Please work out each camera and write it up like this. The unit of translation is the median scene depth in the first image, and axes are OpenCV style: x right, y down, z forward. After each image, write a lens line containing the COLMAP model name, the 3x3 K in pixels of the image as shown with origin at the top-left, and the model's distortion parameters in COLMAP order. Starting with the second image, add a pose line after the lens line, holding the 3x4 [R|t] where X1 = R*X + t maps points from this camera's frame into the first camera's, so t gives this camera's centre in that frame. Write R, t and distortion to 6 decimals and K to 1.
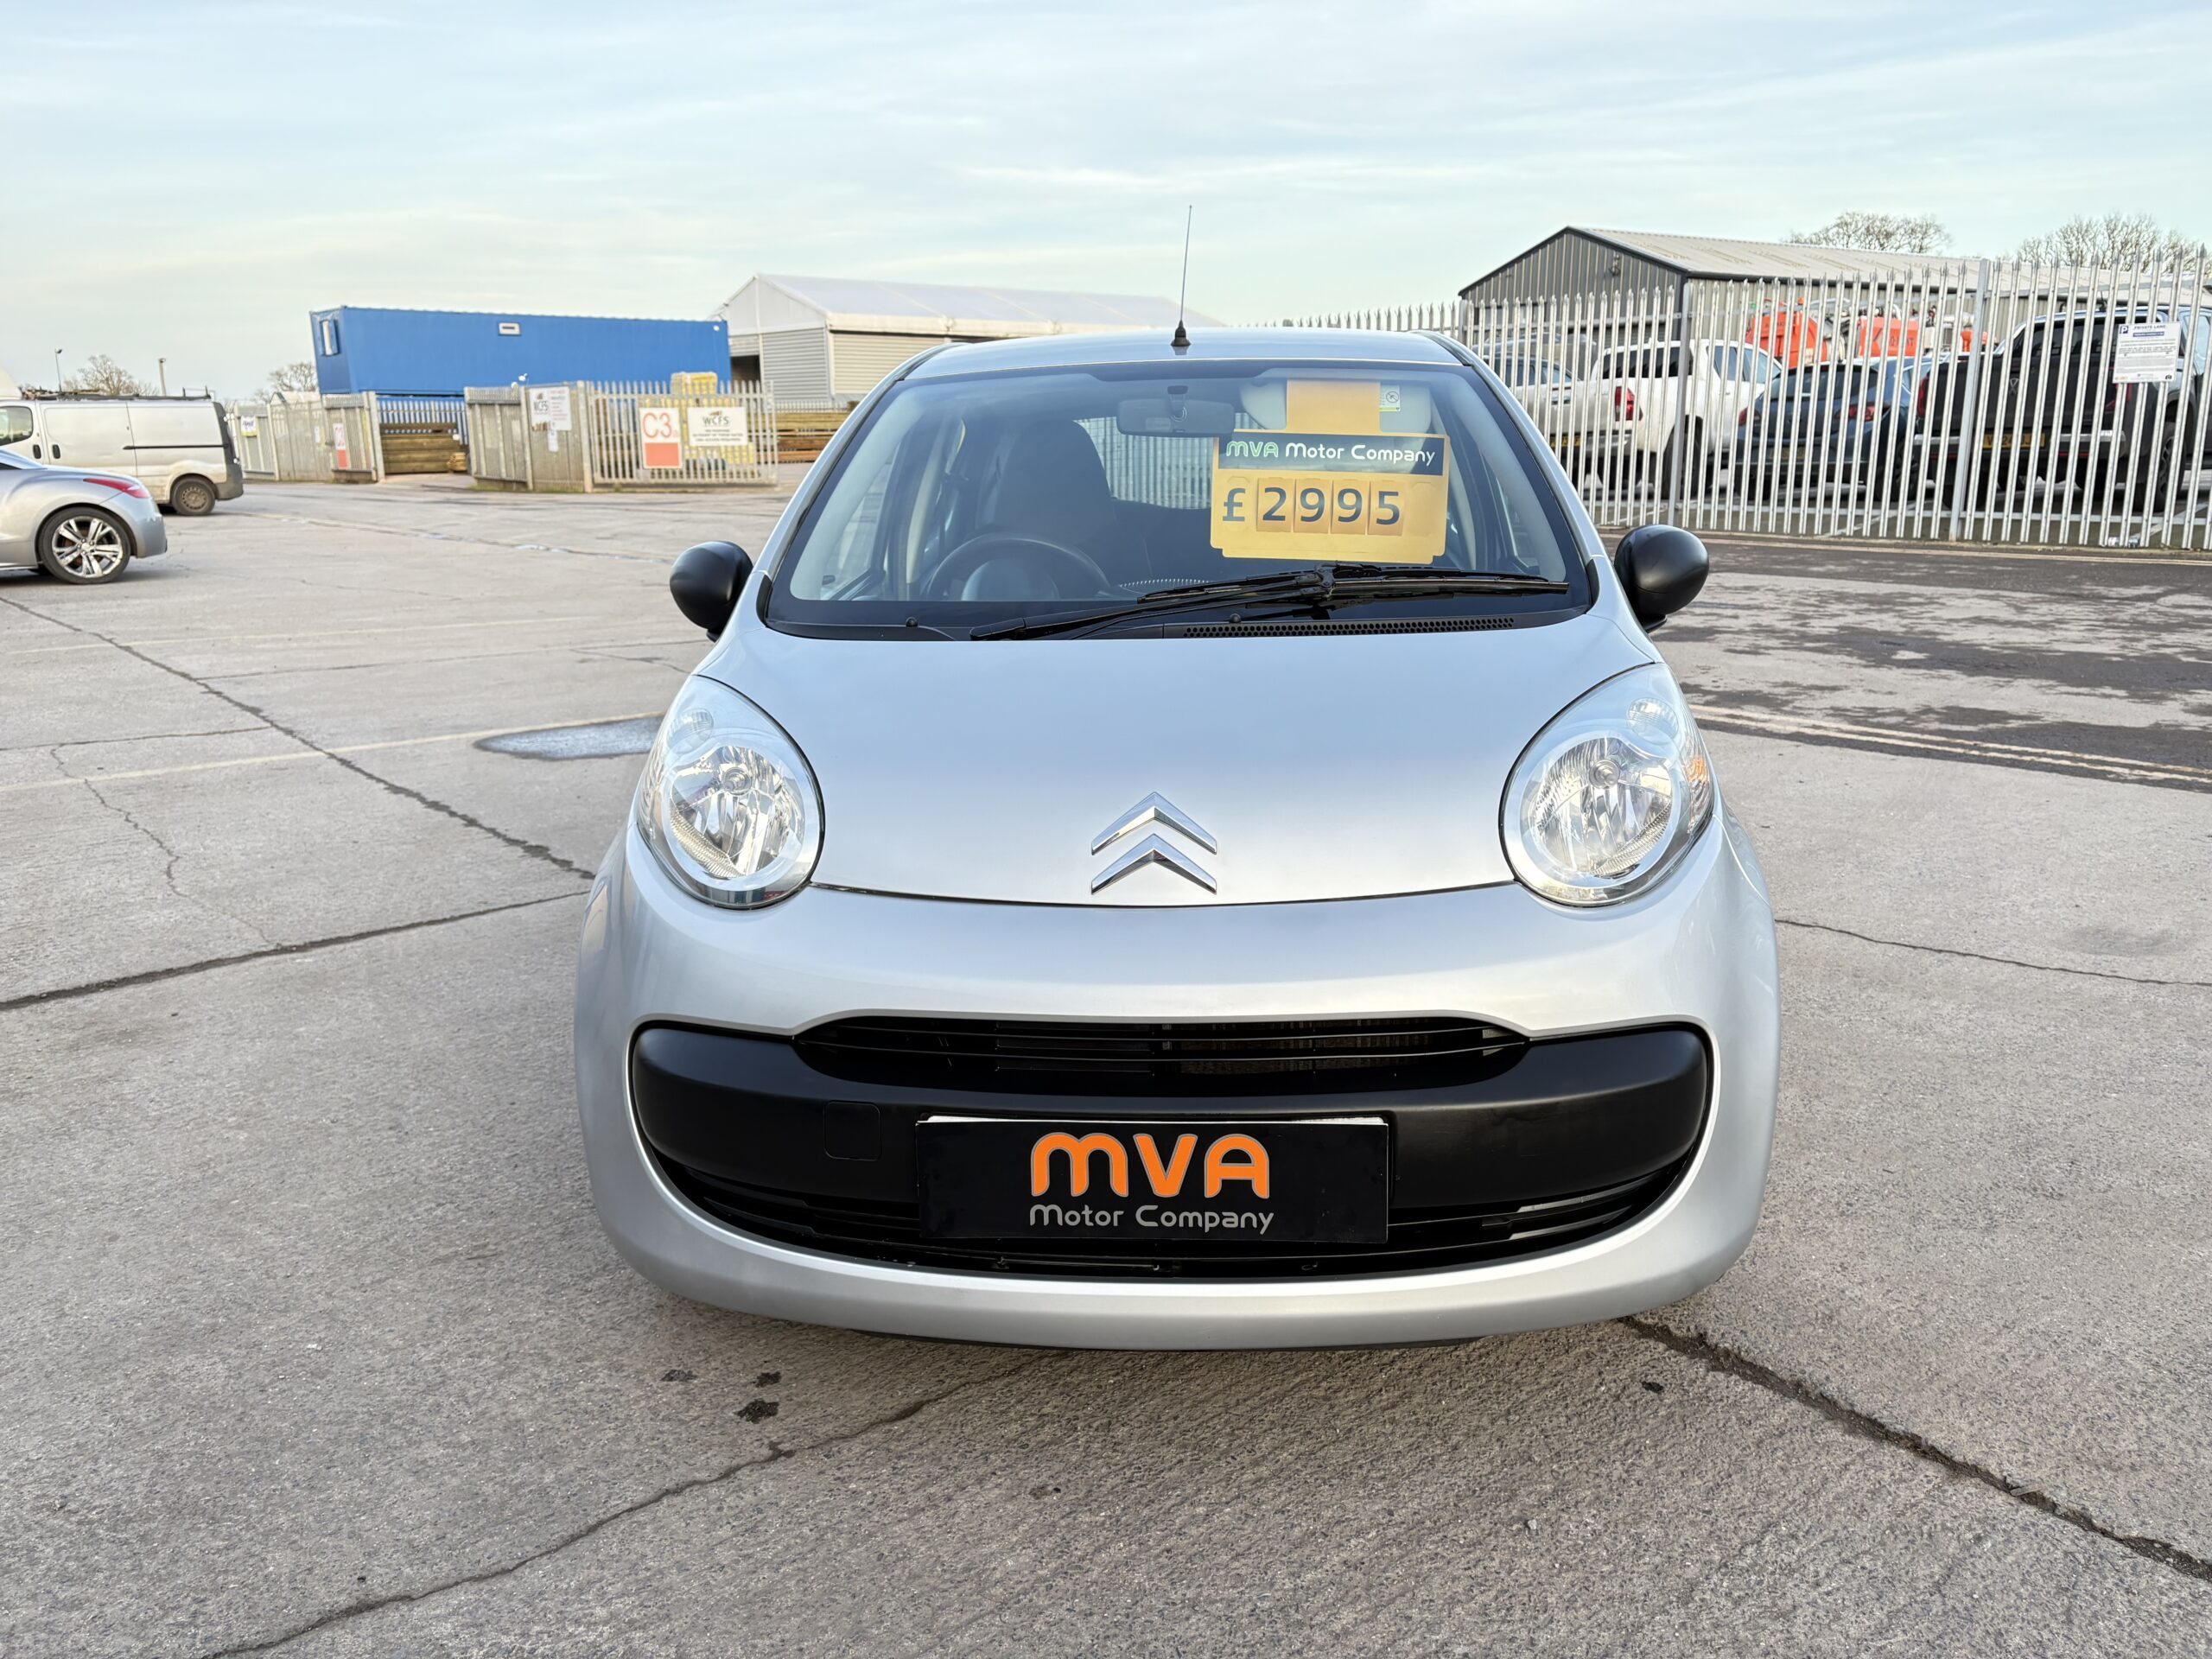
lens RADIAL K [[1677.8, 0, 1108.8], [0, 1677.8, 828.0], [0, 0, 1]] dist [0.056091, -0.050886]
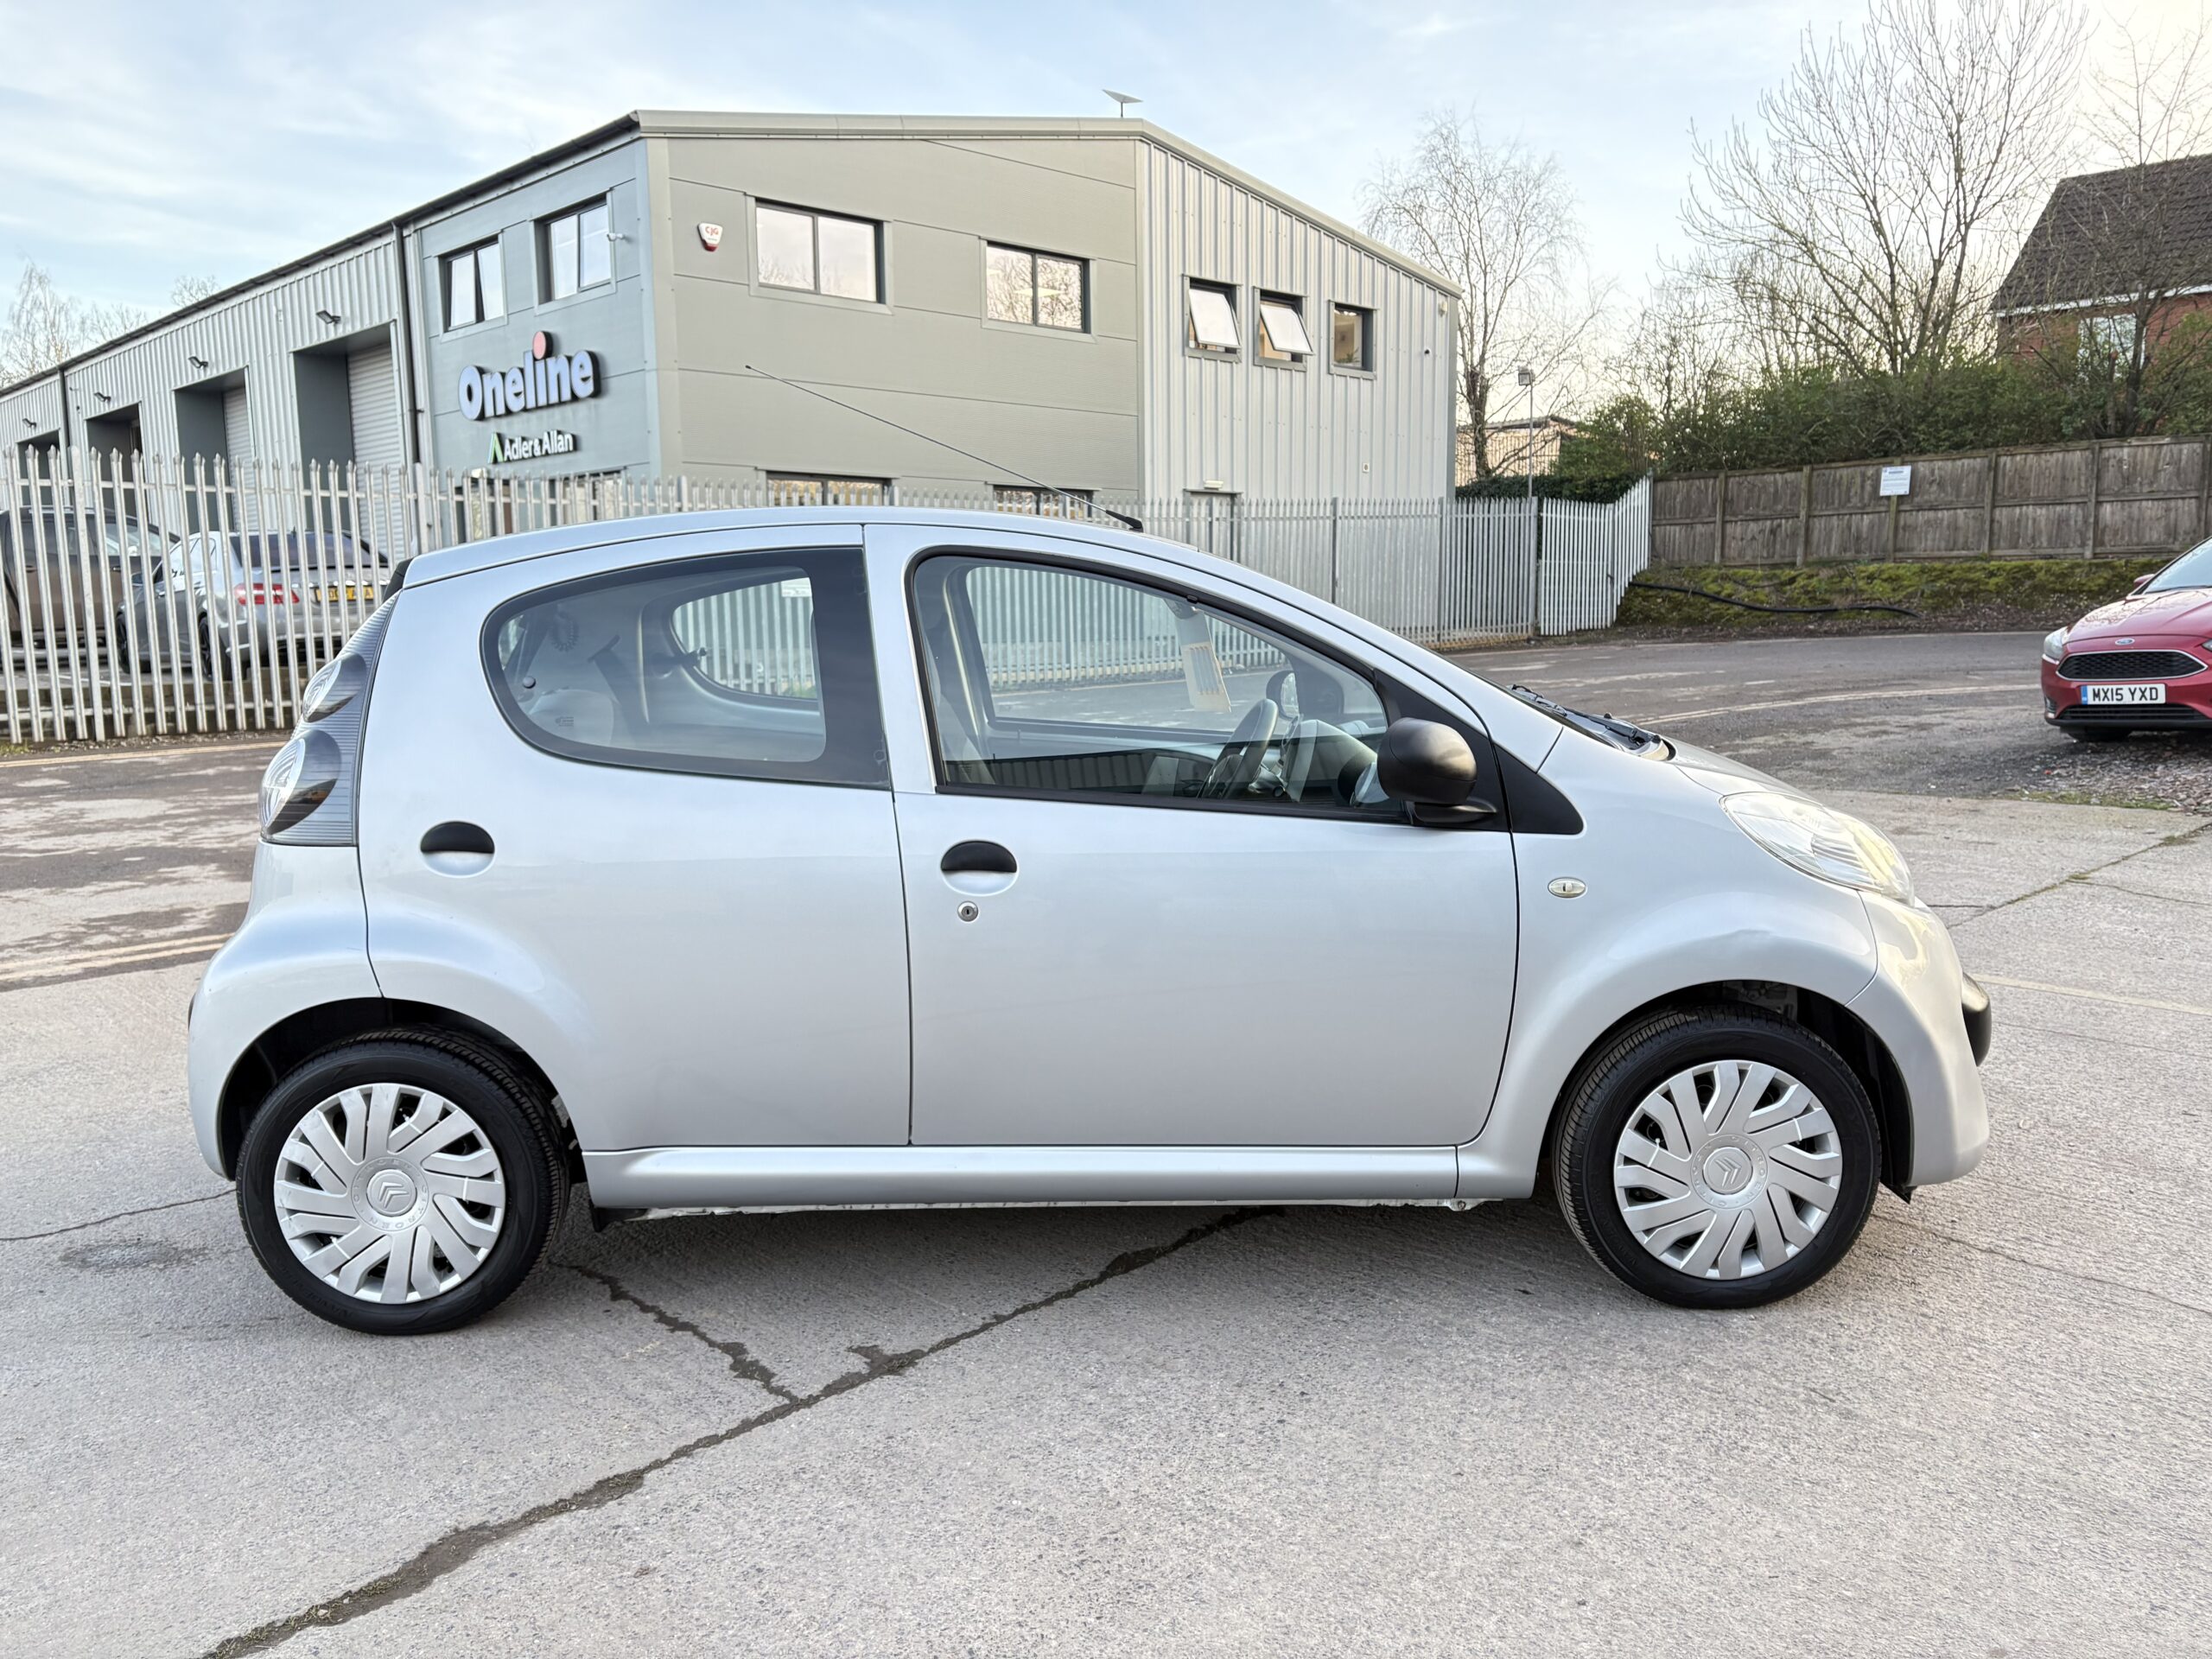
lens RADIAL K [[1677.8, 0, 1100.3], [0, 1677.8, 838.4], [0, 0, 1]] dist [0.056091, -0.050886]
pose [[-0.075252, -0.130835, 0.988544, -1.627880], [0.246186, 0.958229, 0.145564, -0.399298], [-0.966297, 0.254320, -0.039898, 1.727860]]
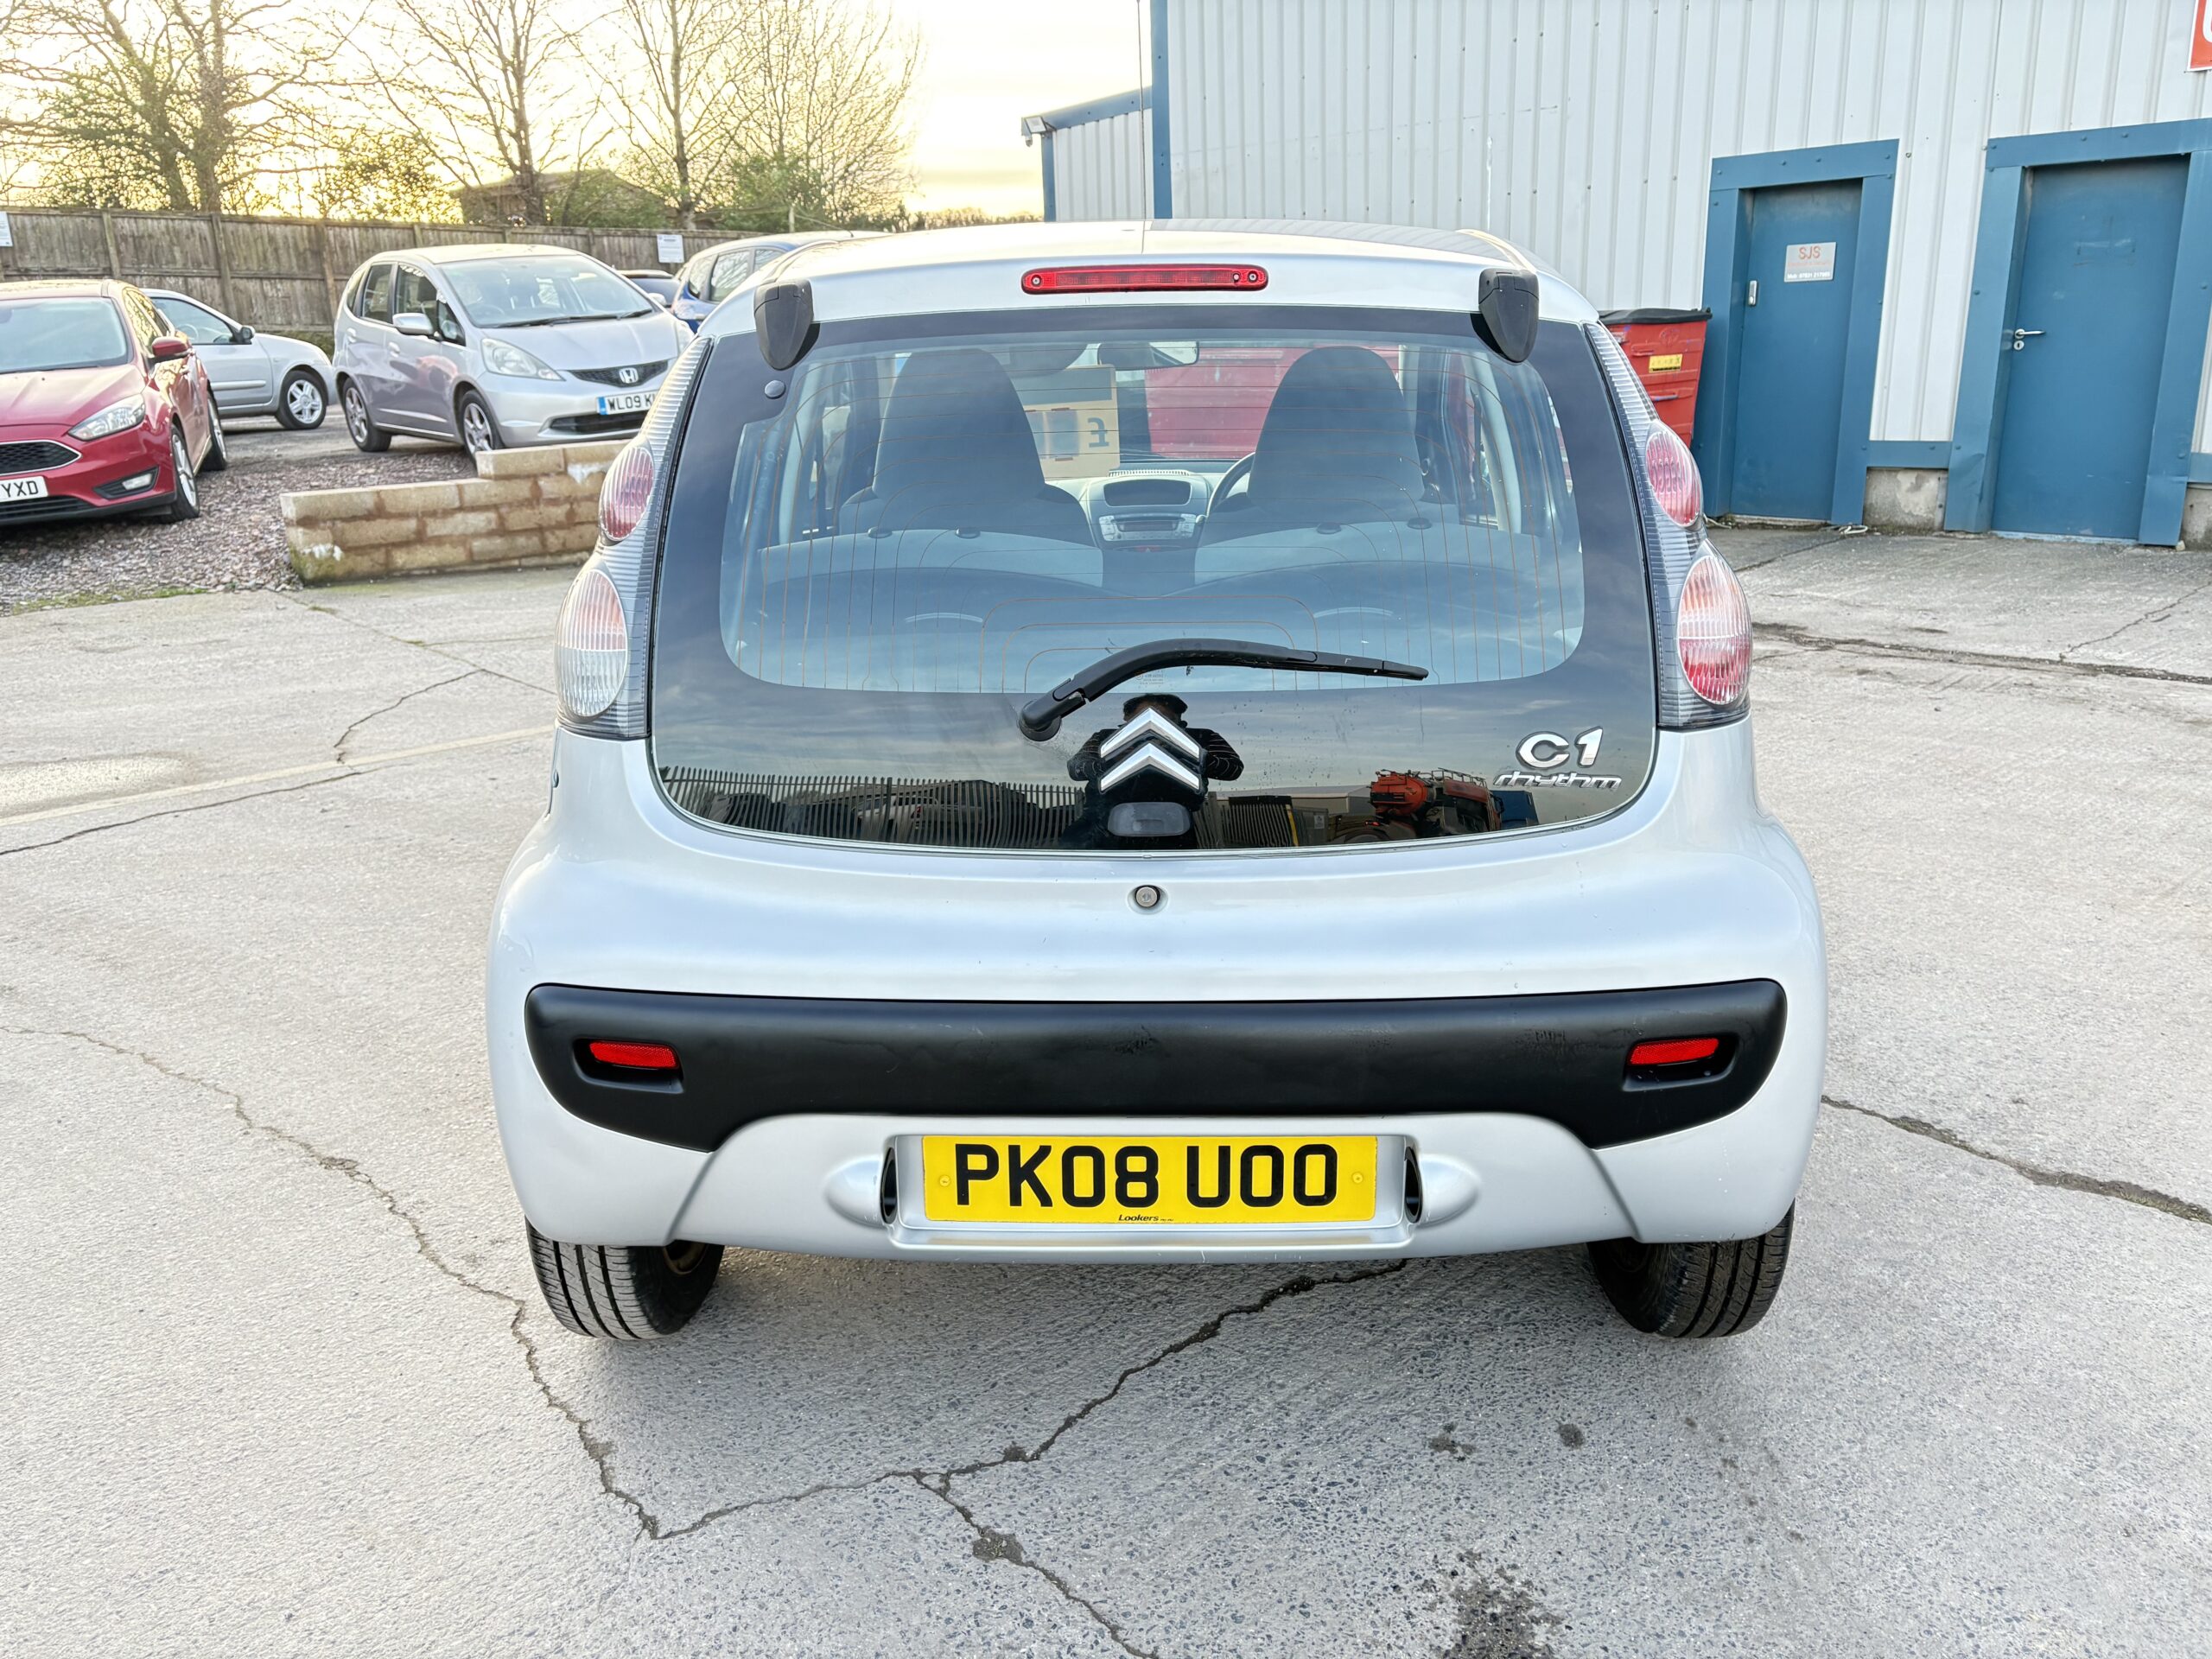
lens RADIAL K [[1677.8, 0, 1102.1], [0, 1677.8, 836.3], [0, 0, 1]] dist [0.056091, -0.050886]
pose [[-0.998014, 0.050867, -0.037167, 0.181515], [0.025353, 0.864371, 0.502215, -0.773302], [0.057672, 0.500276, -0.863943, 3.131105]]
